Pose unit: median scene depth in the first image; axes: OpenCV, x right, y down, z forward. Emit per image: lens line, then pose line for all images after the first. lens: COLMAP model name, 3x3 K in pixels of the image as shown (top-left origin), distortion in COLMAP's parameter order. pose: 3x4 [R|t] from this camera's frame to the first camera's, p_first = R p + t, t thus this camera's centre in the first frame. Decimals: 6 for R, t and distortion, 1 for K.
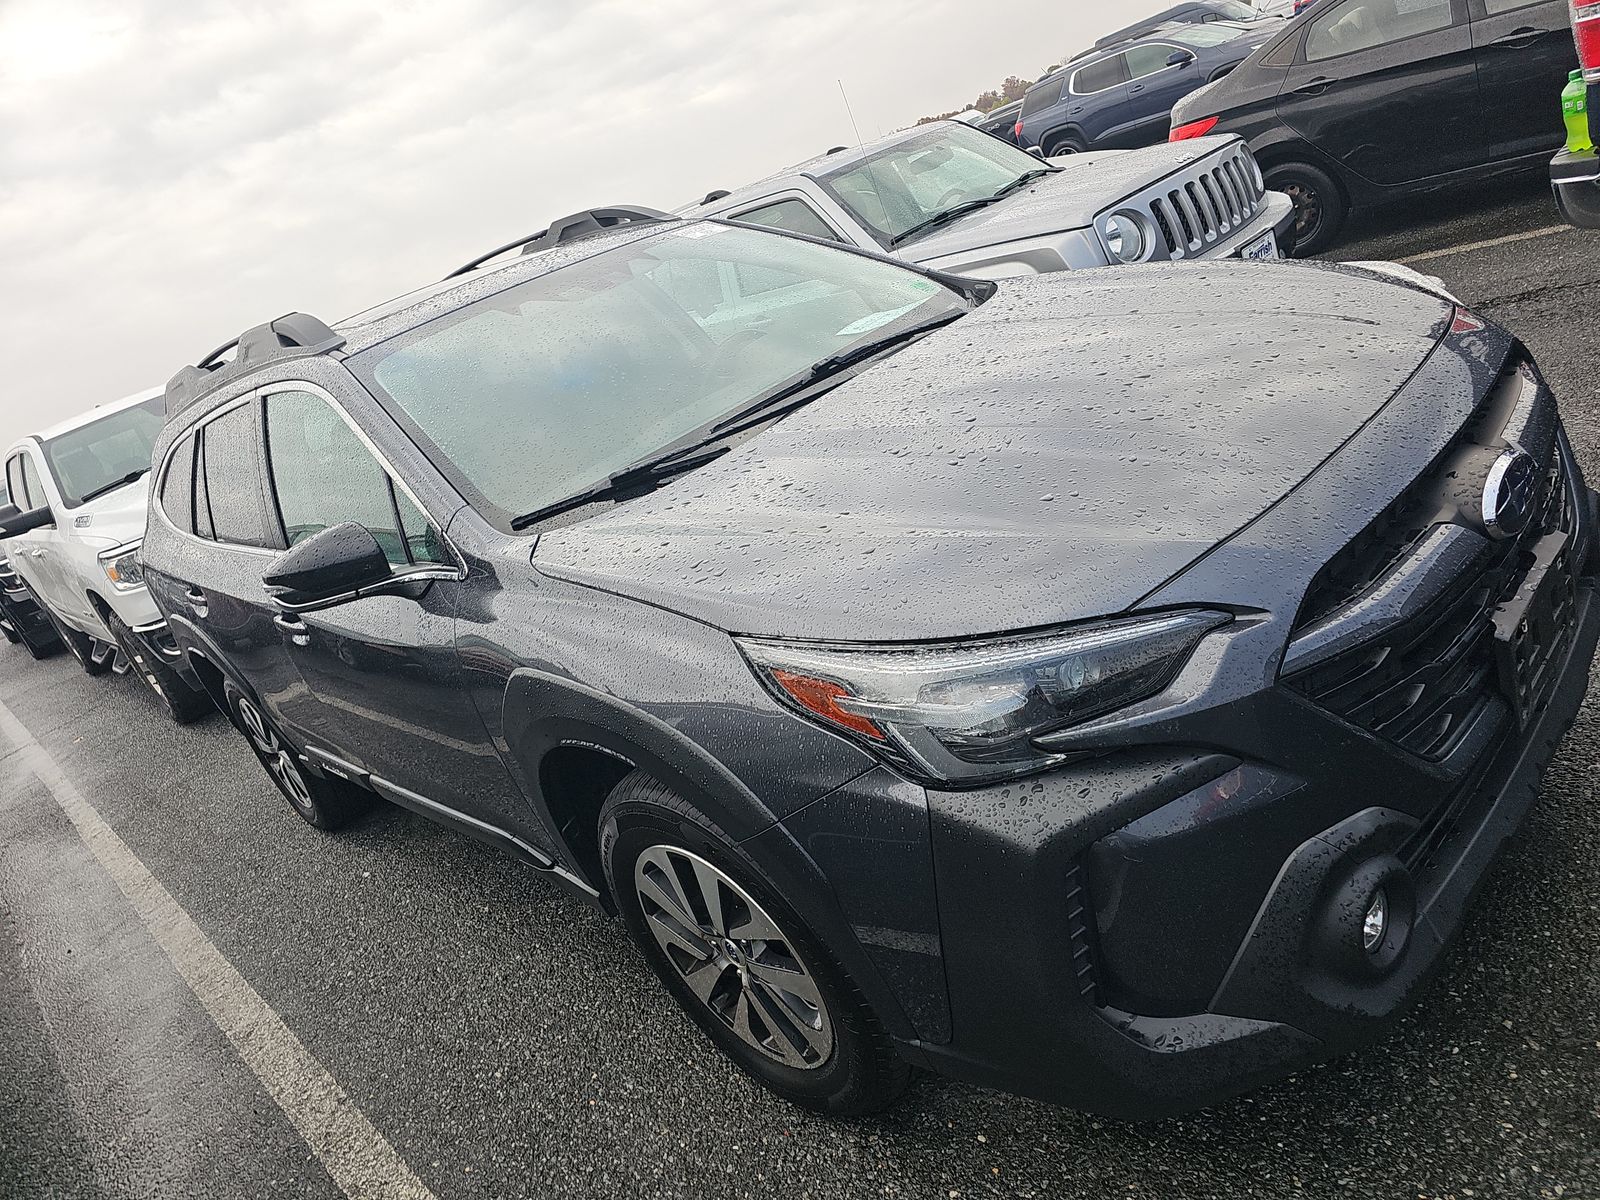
lens RADIAL K [[1049.2, 0, 787.7], [0, 1049.2, 603.3], [0, 0, 1]] dist [0.056469, -0.056679]
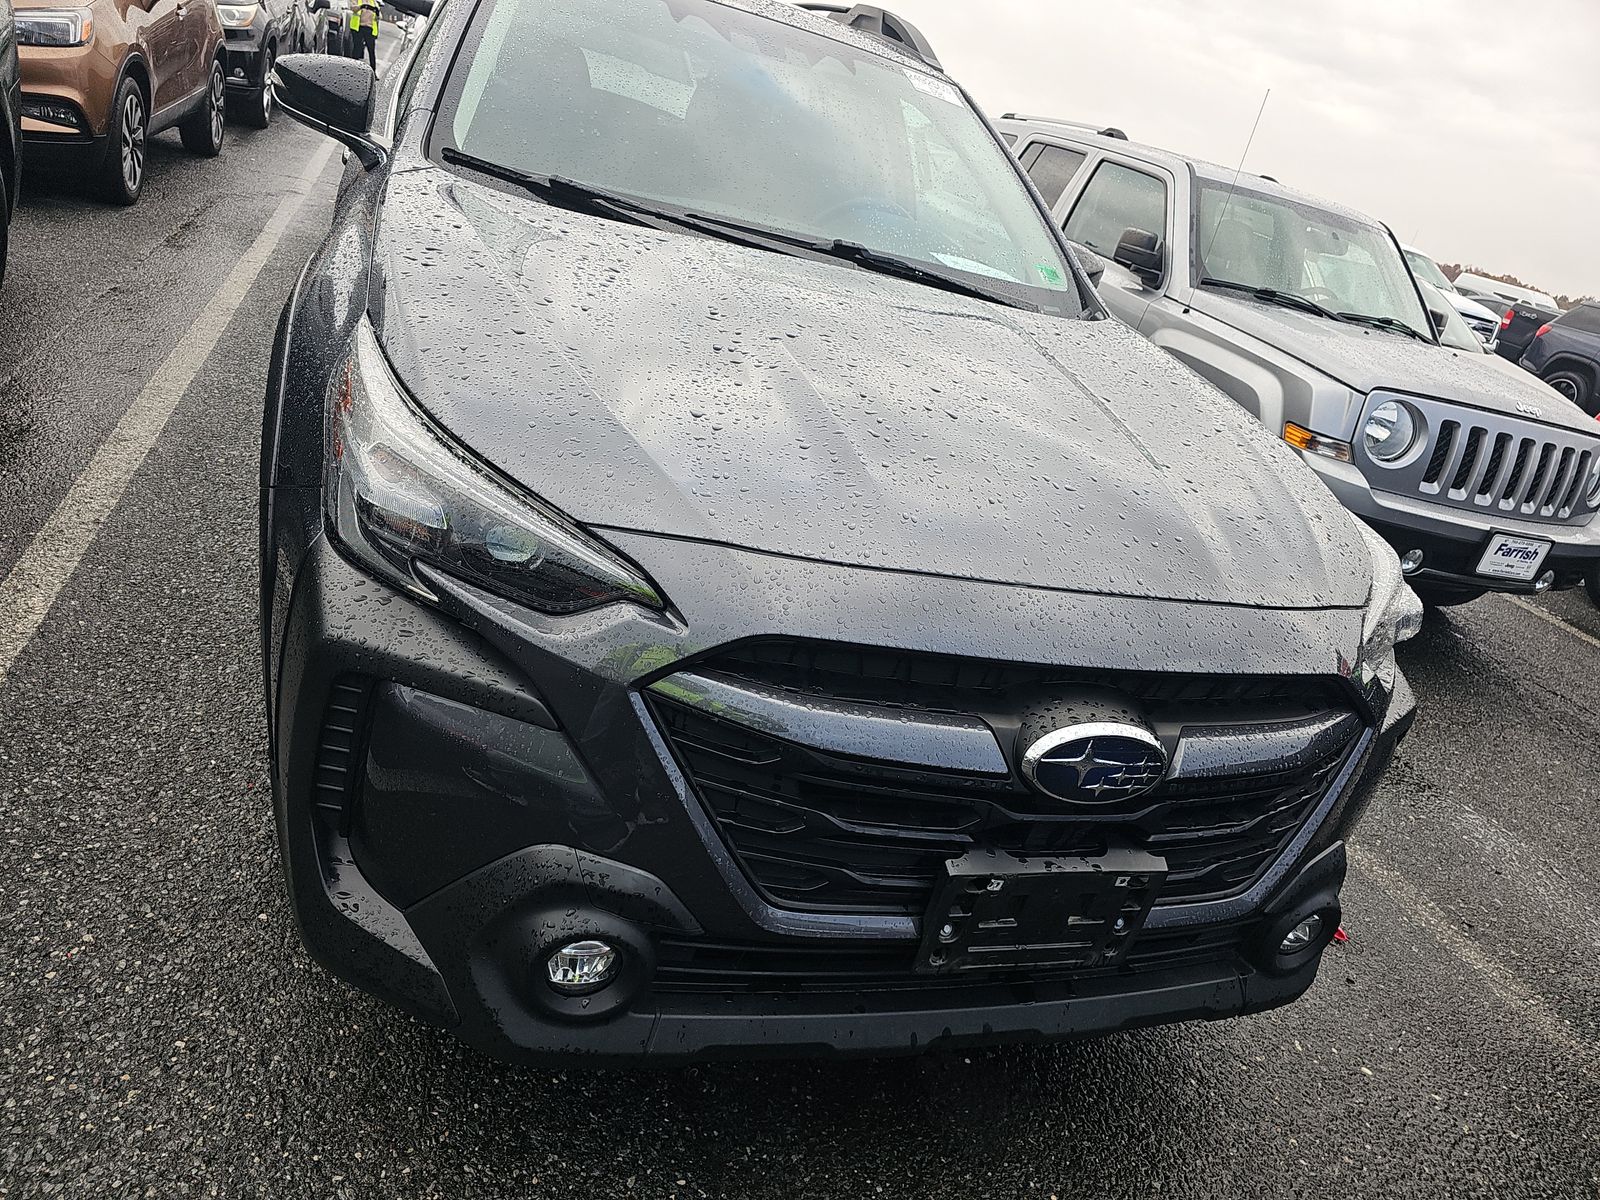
lens RADIAL K [[1049.2, 0, 787.7], [0, 1049.2, 603.3], [0, 0, 1]] dist [0.056469, -0.056679]
pose [[0.730548, 0.666916, -0.146710, 0.515068], [-0.649151, 0.744935, 0.153863, -0.159173], [0.211903, -0.017167, 0.977140, 0.136307]]
